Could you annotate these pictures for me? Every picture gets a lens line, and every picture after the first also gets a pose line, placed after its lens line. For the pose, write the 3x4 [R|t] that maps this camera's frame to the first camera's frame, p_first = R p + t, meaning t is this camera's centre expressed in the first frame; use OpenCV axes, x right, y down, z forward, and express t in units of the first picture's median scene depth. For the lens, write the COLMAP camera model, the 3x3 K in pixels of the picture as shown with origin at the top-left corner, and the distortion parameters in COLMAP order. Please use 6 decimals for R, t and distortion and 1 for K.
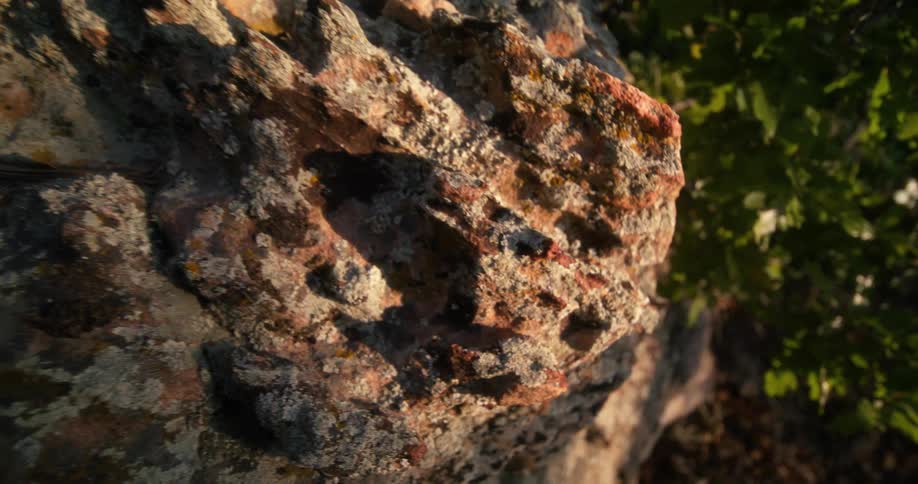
lens RADIAL K [[441.0, 0, 459.1], [0, 441.0, 242.5], [0, 0, 1]] dist [-0.008572, 0.001069]
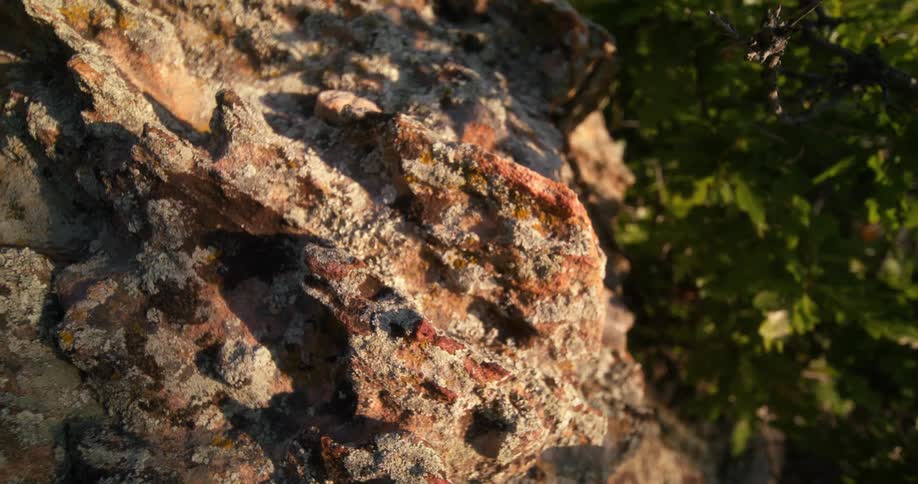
lens RADIAL K [[441.0, 0, 459.0], [0, 441.0, 242.4], [0, 0, 1]] dist [-0.008572, 0.001069]
pose [[0.991428, -0.001572, -0.130644, 0.374245], [-0.030176, 0.970137, -0.240674, 0.052366], [0.127121, 0.242554, 0.961773, 0.070386]]
